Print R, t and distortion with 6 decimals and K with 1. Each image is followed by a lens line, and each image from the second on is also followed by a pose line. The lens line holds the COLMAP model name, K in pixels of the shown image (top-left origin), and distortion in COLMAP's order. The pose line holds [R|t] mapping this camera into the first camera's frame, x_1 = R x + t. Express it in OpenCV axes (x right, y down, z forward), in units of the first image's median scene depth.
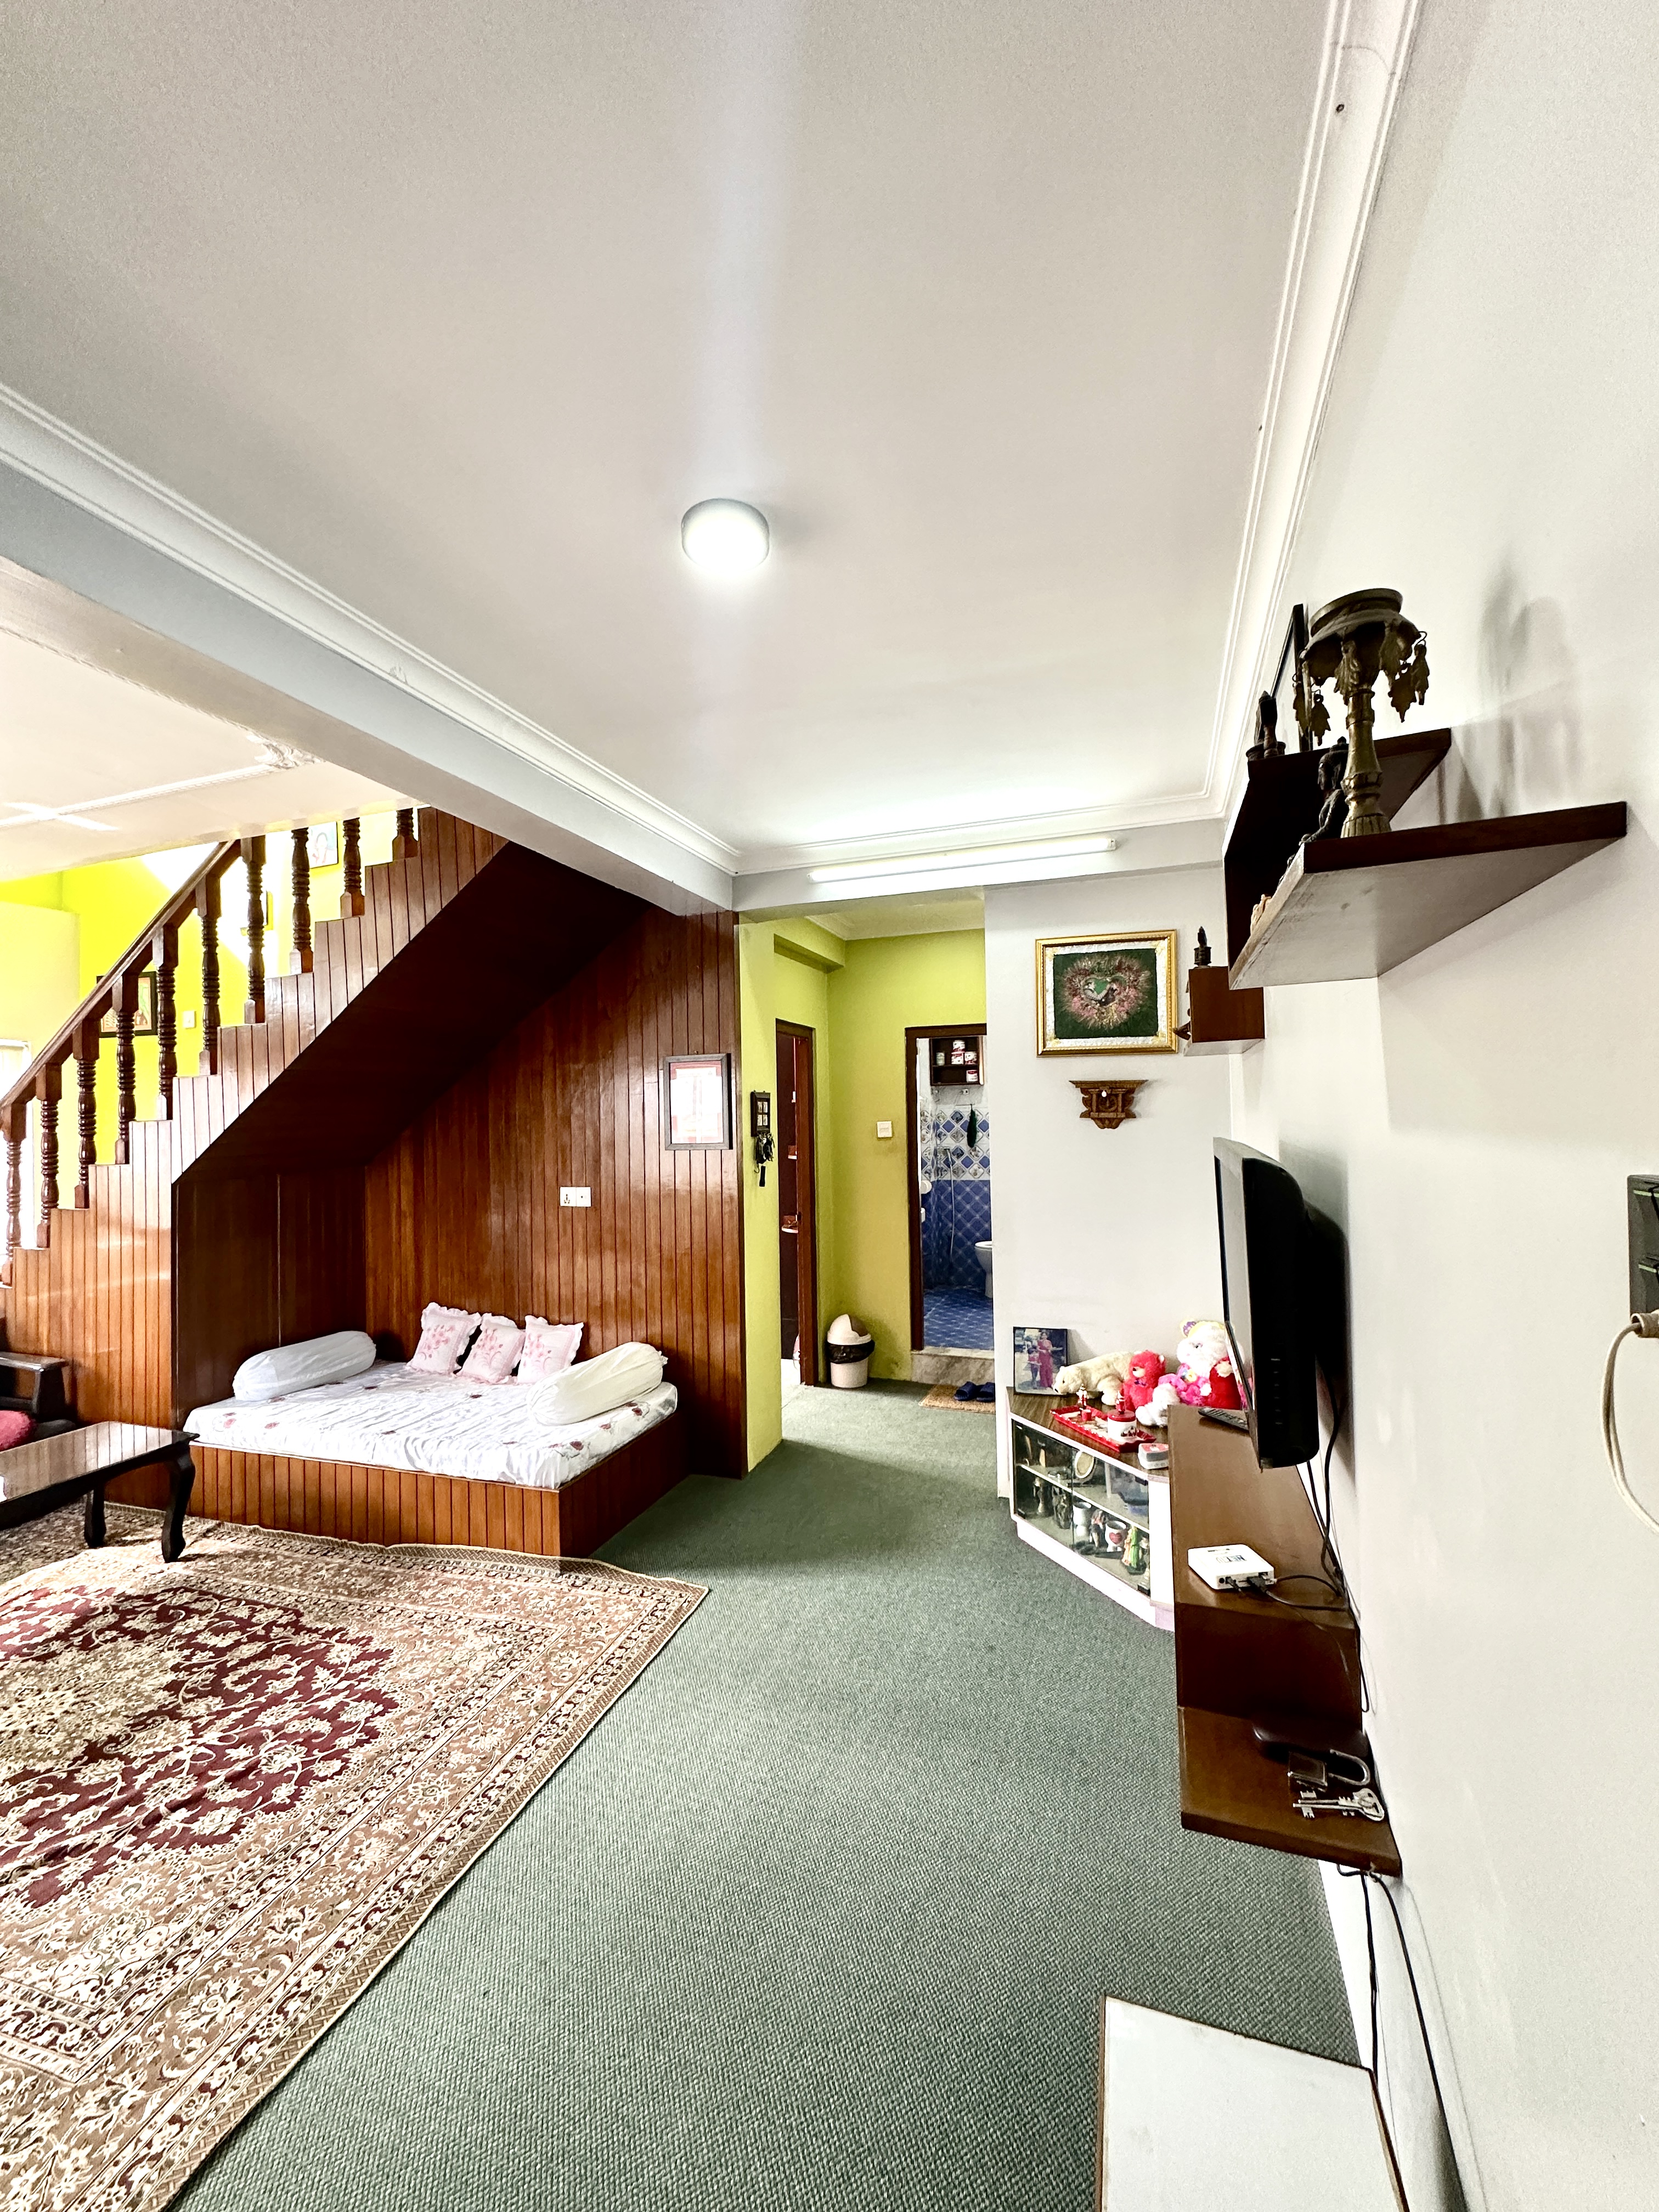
lens RADIAL K [[884.6, 0, 834.6], [0, 884.6, 1106.2], [0, 0, 1]] dist [-0.000081, 0.000613]
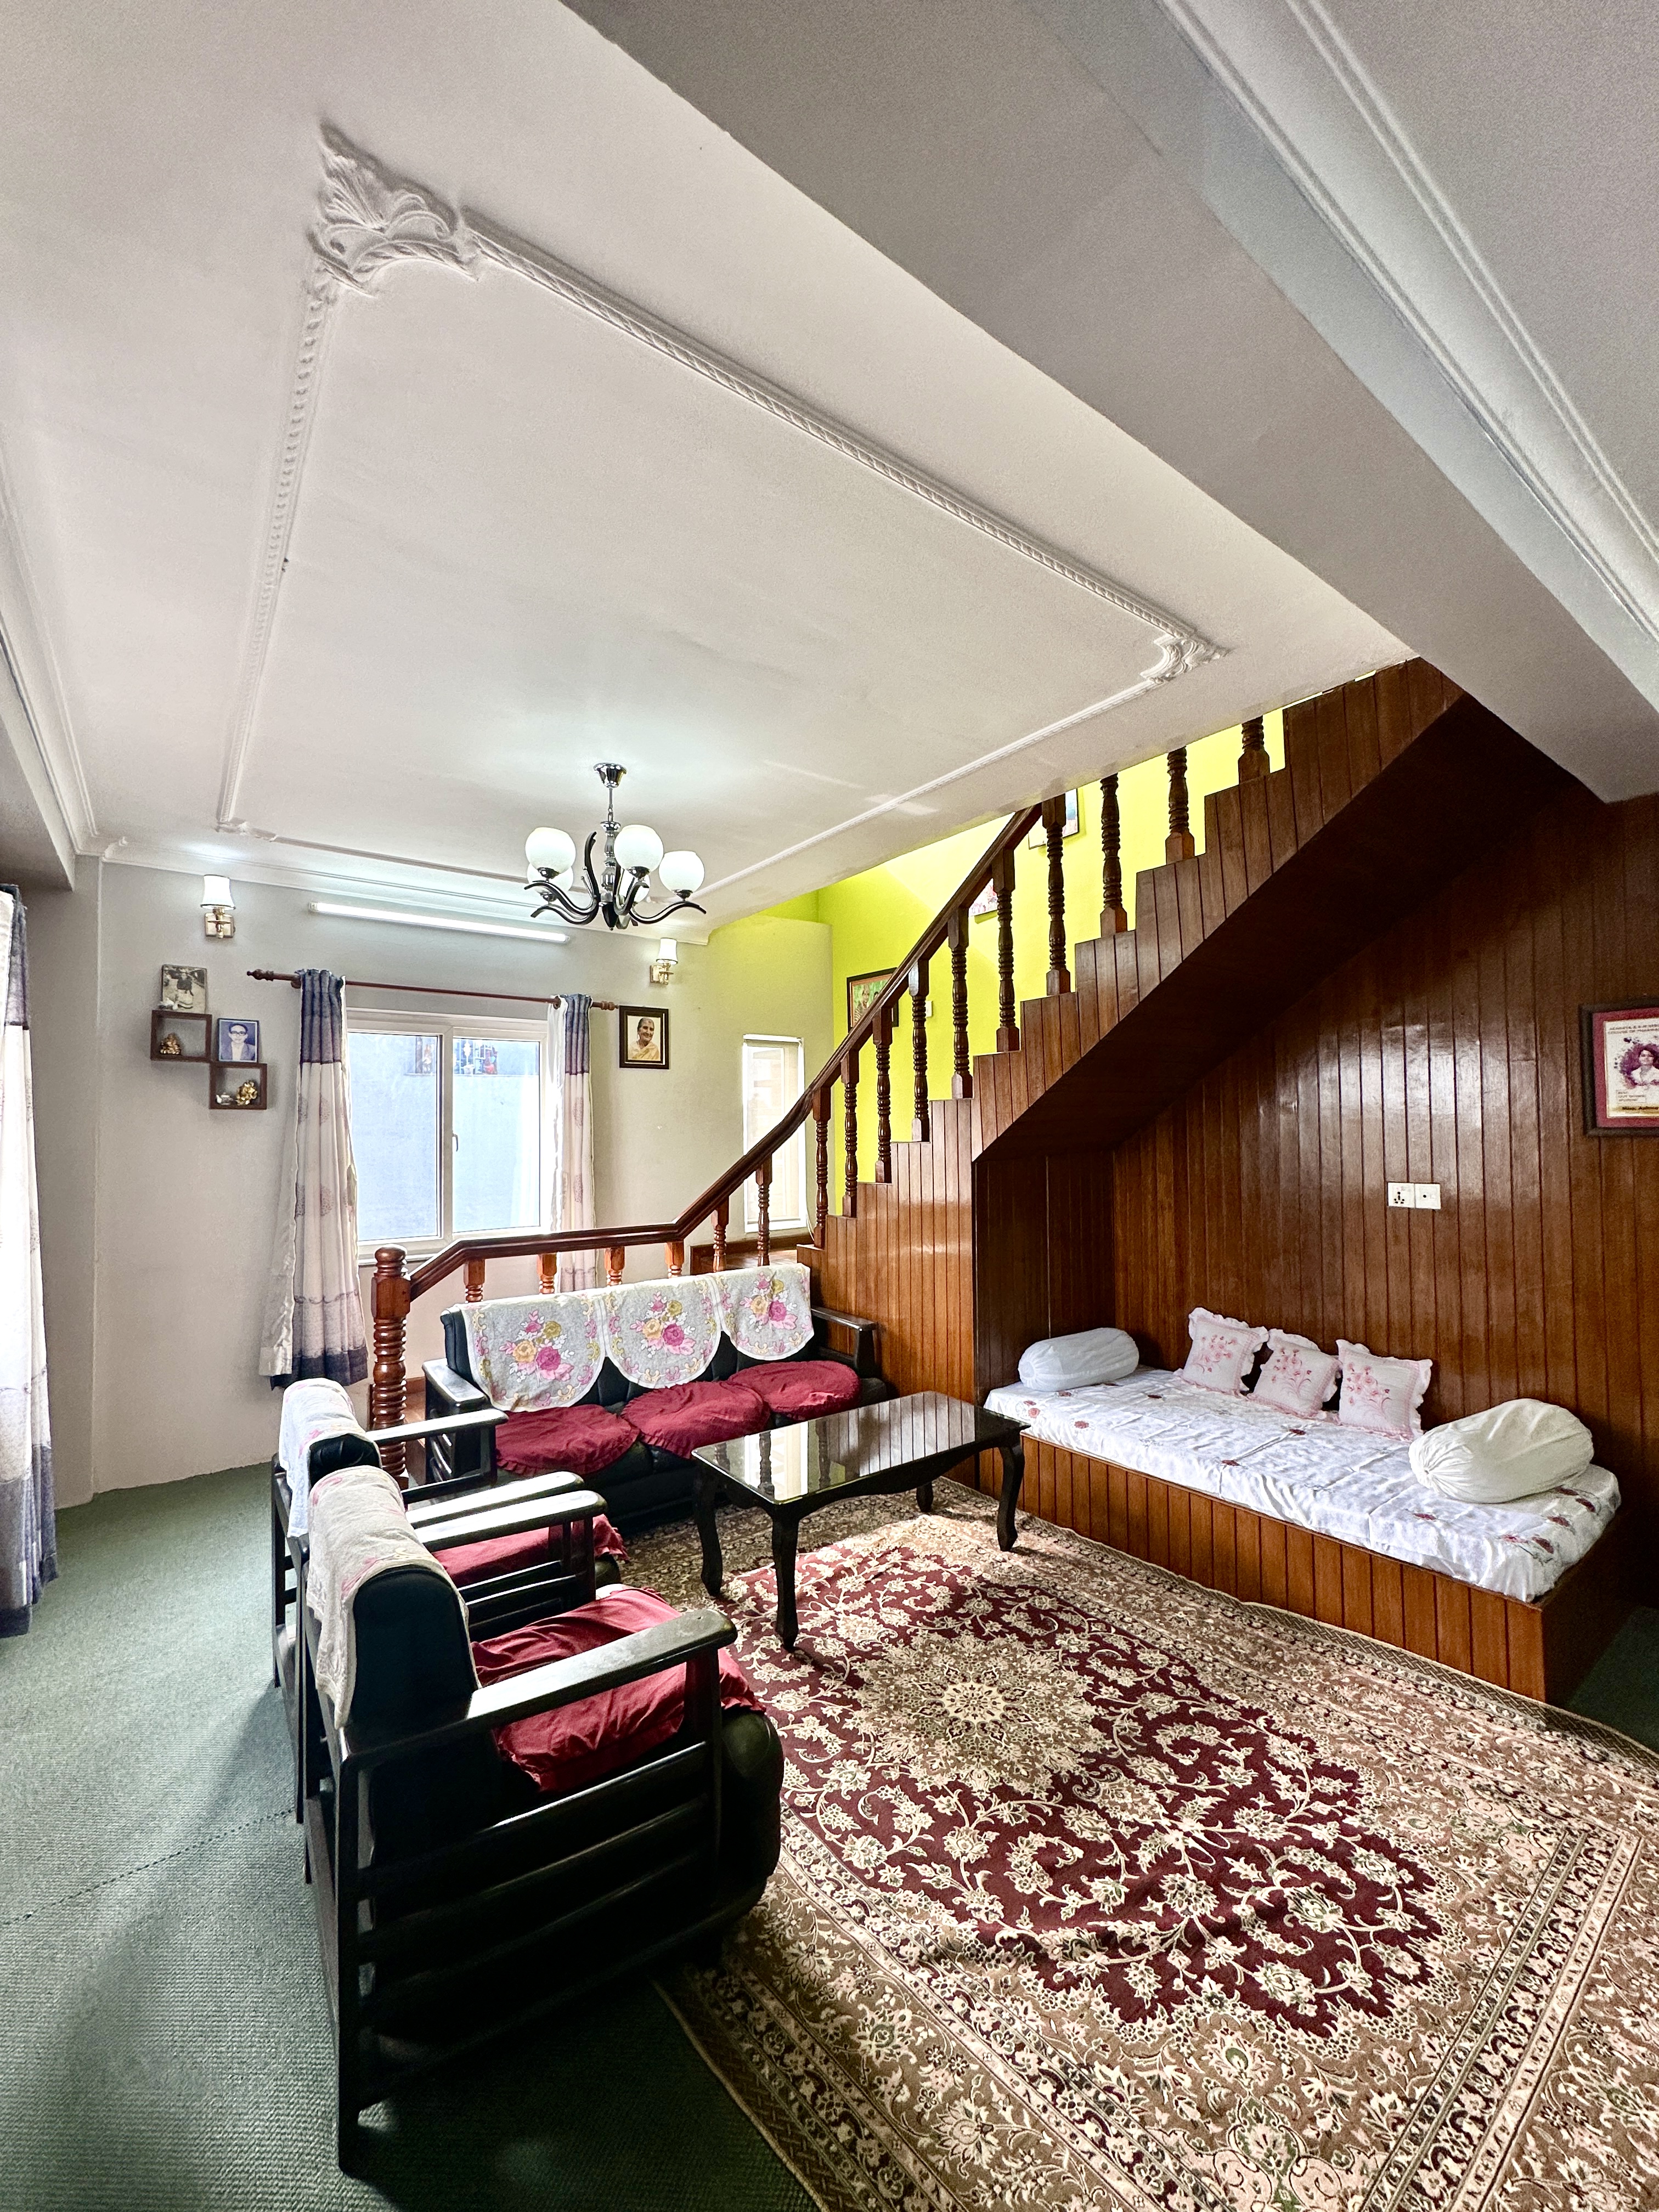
lens RADIAL K [[884.6, 0, 832.1], [0, 884.6, 1105.9], [0, 0, 1]] dist [-0.000081, 0.000613]
pose [[0.831255, -0.003774, -0.555878, -0.381383], [0.003267, 0.999993, -0.001903, 0.031224], [0.555881, -0.000234, 0.831262, 0.094012]]
